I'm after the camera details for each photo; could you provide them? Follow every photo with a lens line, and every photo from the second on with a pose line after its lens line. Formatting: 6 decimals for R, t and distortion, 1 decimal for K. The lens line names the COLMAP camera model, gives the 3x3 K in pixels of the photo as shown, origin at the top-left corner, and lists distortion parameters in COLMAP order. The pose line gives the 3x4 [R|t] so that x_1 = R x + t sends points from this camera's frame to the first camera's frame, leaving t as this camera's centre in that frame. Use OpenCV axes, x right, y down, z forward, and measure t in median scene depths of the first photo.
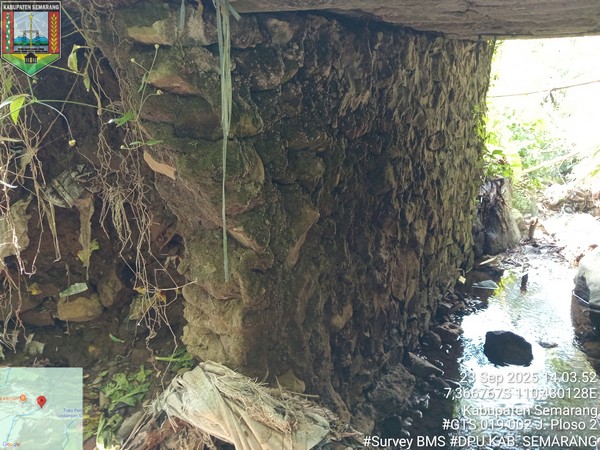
lens RADIAL K [[454.3, 0, 295.6], [0, 454.3, 228.4], [0, 0, 1]] dist [0.039323, -0.083016]
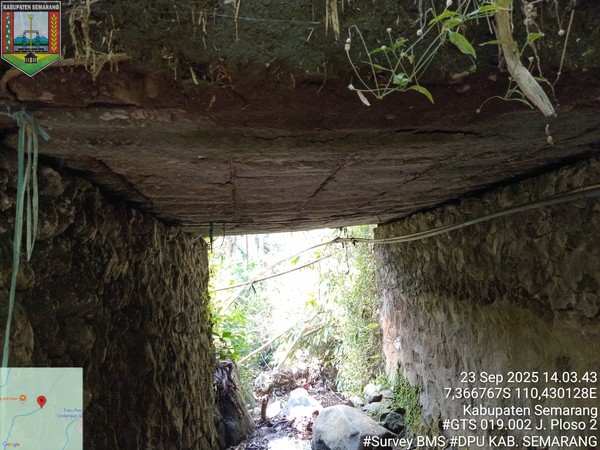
lens RADIAL K [[454.3, 0, 297.2], [0, 454.3, 224.6], [0, 0, 1]] dist [0.039323, -0.083016]
pose [[0.804121, 0.032902, 0.593554, -0.092406], [0.239768, 0.895699, -0.374478, 0.056765], [-0.543967, 0.443441, 0.712362, 0.052325]]
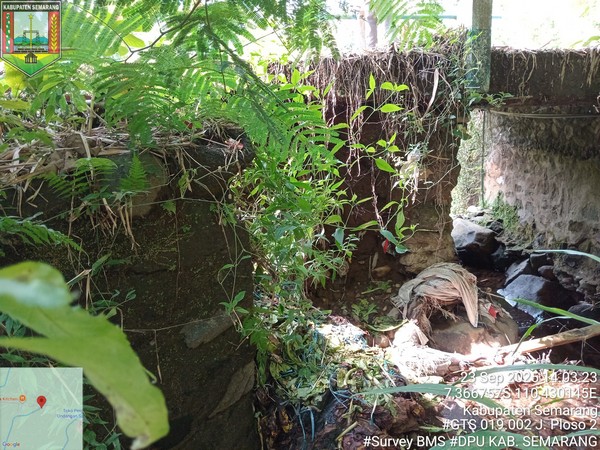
lens RADIAL K [[454.3, 0, 295.6], [0, 454.3, 224.9], [0, 0, 1]] dist [0.039323, -0.083016]
pose [[0.840908, -0.151721, 0.519475, -0.905411], [0.209011, 0.976468, -0.053146, 0.050874], [-0.499187, 0.153267, 0.852831, -0.245235]]
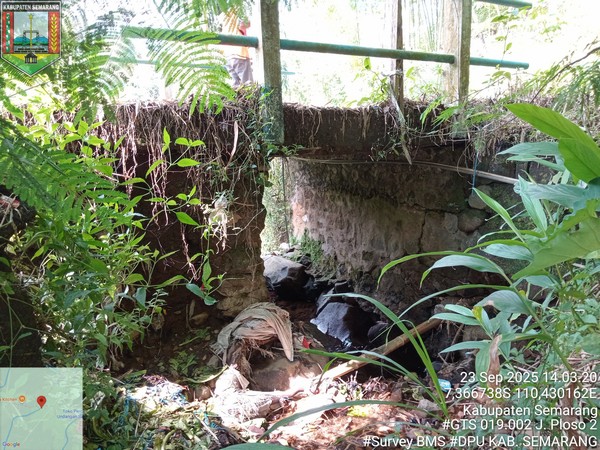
lens RADIAL K [[454.3, 0, 297.8], [0, 454.3, 224.7], [0, 0, 1]] dist [0.039323, -0.083016]
pose [[0.565336, -0.141785, 0.812584, -0.887901], [0.292921, 0.955417, -0.037086, 0.040889], [-0.771098, 0.258988, 0.581664, -0.257259]]
